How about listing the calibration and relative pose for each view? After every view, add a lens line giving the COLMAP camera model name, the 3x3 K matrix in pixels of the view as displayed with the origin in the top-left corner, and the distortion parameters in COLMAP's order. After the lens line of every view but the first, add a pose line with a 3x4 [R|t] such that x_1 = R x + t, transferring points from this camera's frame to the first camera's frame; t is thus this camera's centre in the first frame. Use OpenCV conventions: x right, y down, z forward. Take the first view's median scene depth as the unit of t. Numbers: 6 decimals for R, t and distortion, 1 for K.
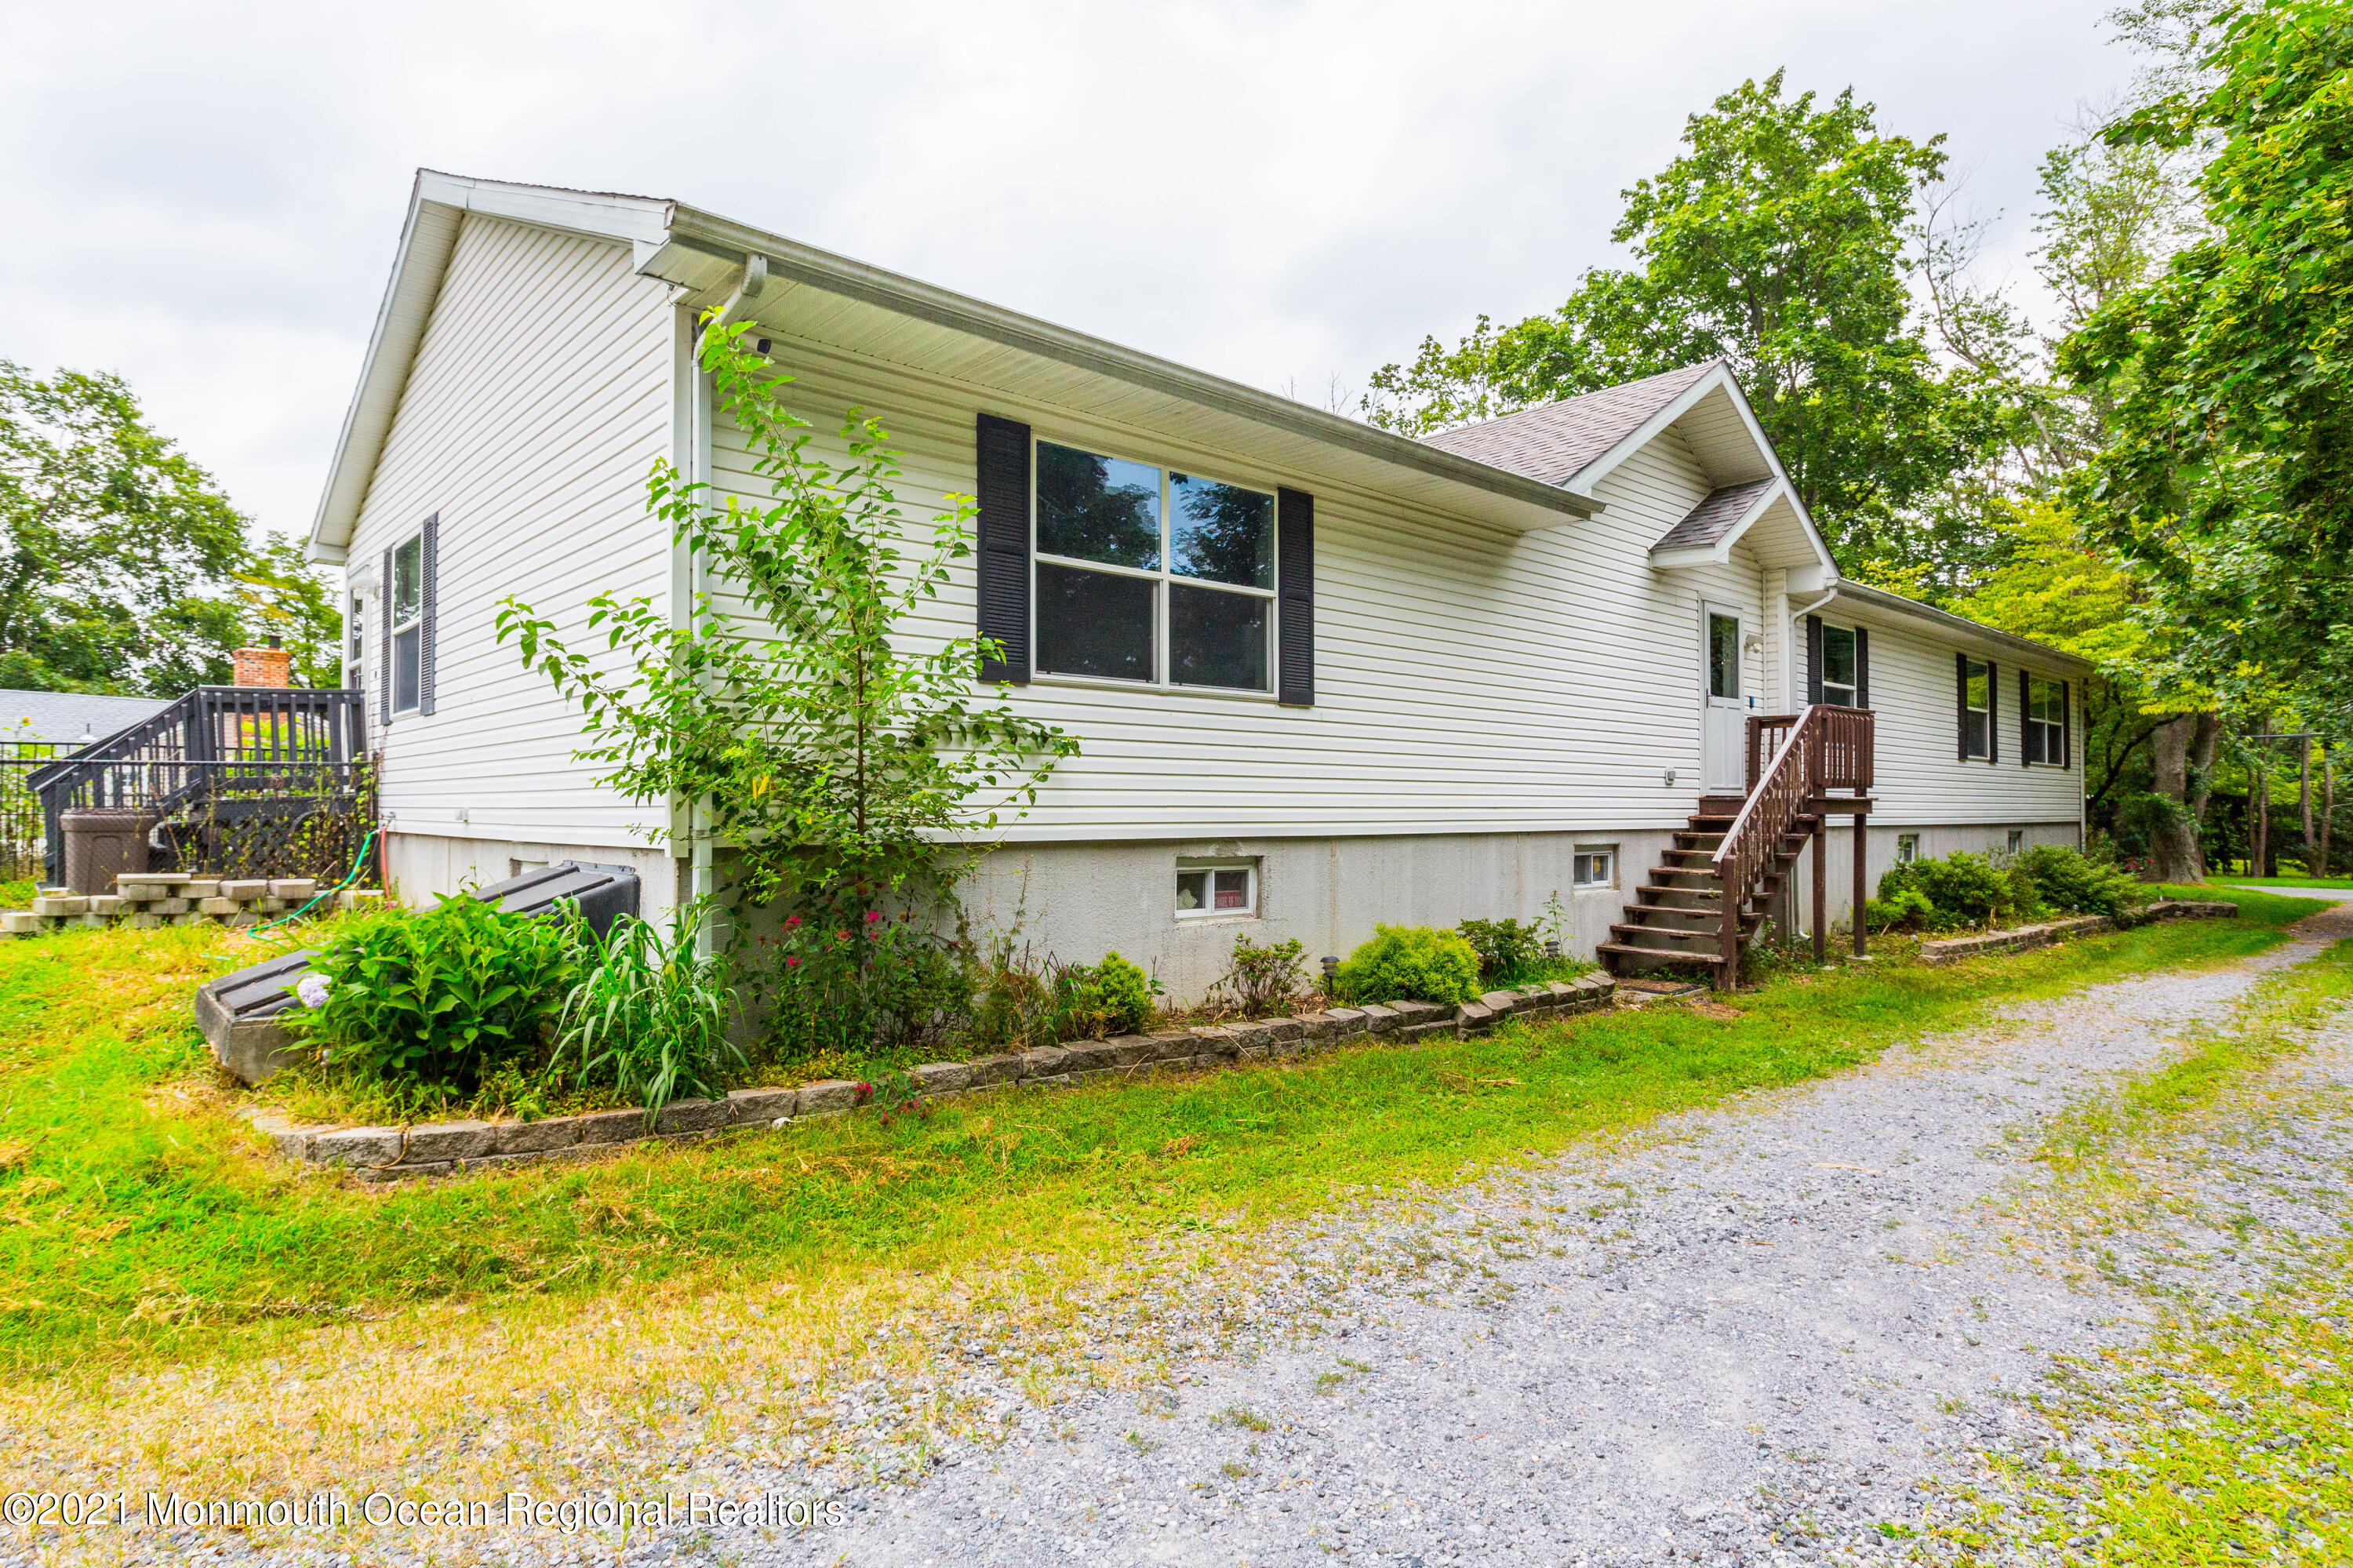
lens RADIAL K [[1252.9, 0, 1169.0], [0, 1252.9, 780.3], [0, 0, 1]] dist [-0.003172, -0.002314]
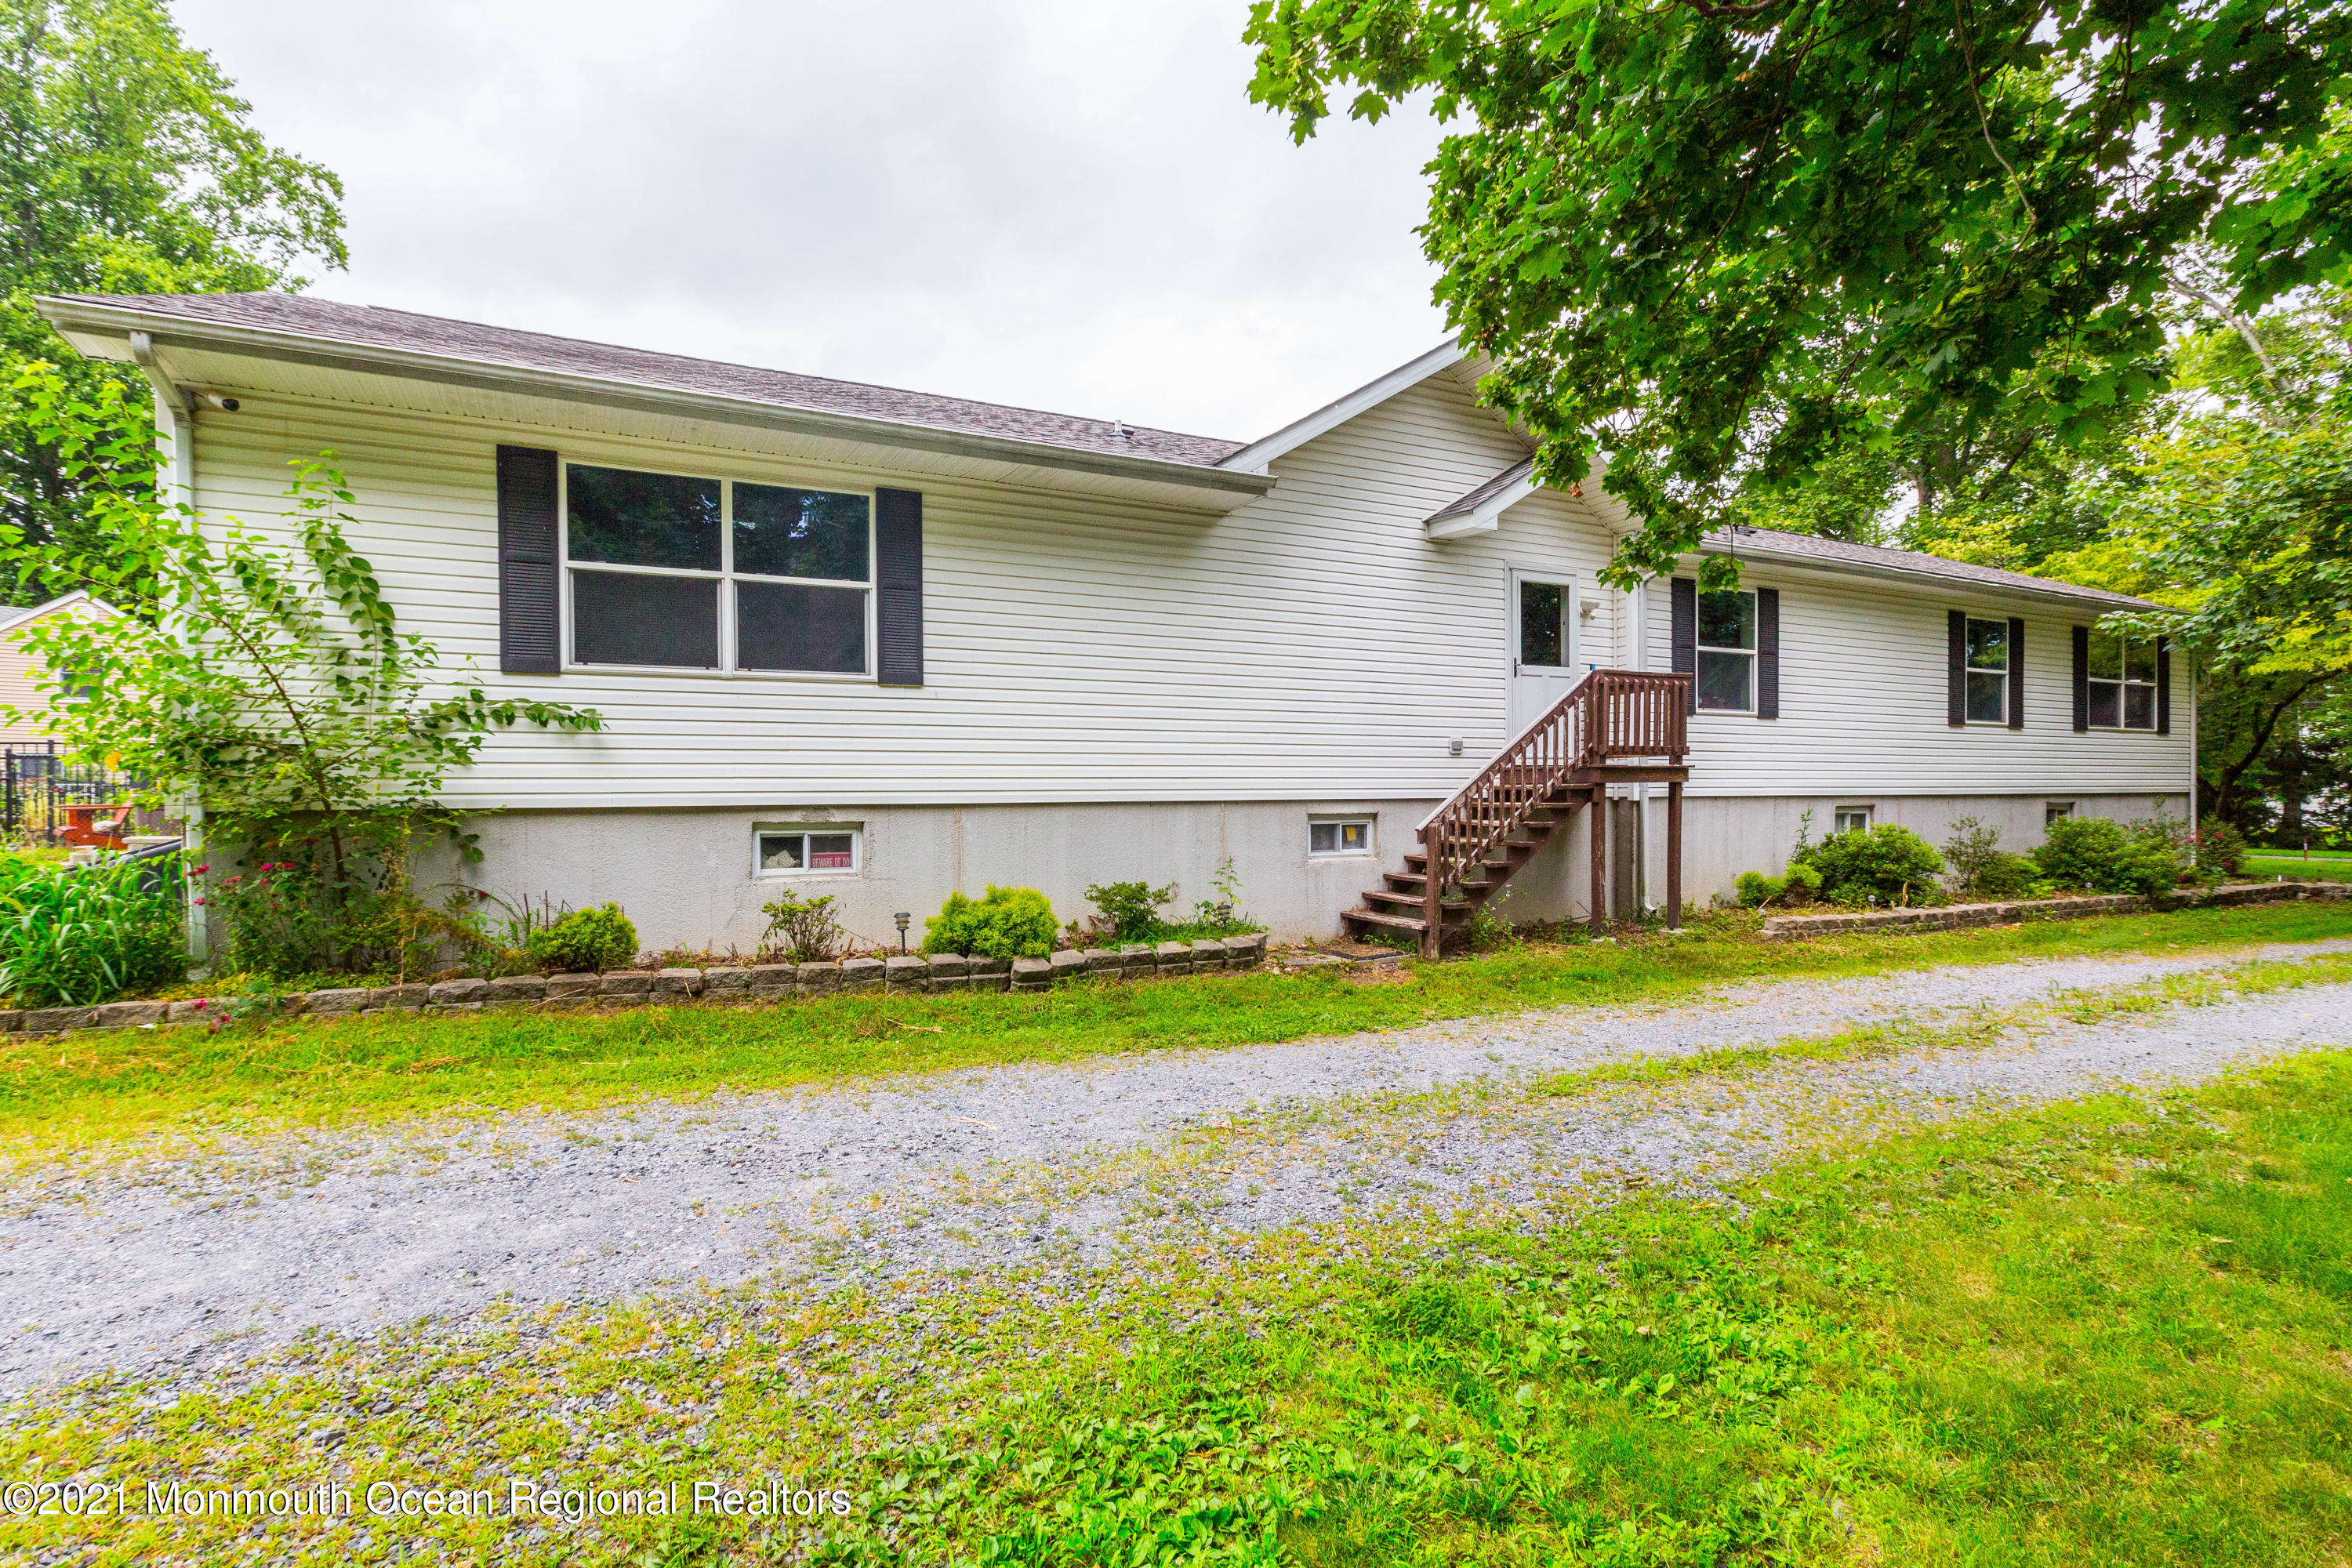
lens RADIAL K [[1107.9, 0, 1175.3], [0, 1107.9, 792.1], [0, 0, 1]] dist [0.000903, 0.003277]
pose [[0.966483, -0.008286, -0.256598, 0.595055], [0.014029, 0.999690, 0.020558, 0.017561], [0.256348, -0.023469, 0.966300, 0.119271]]
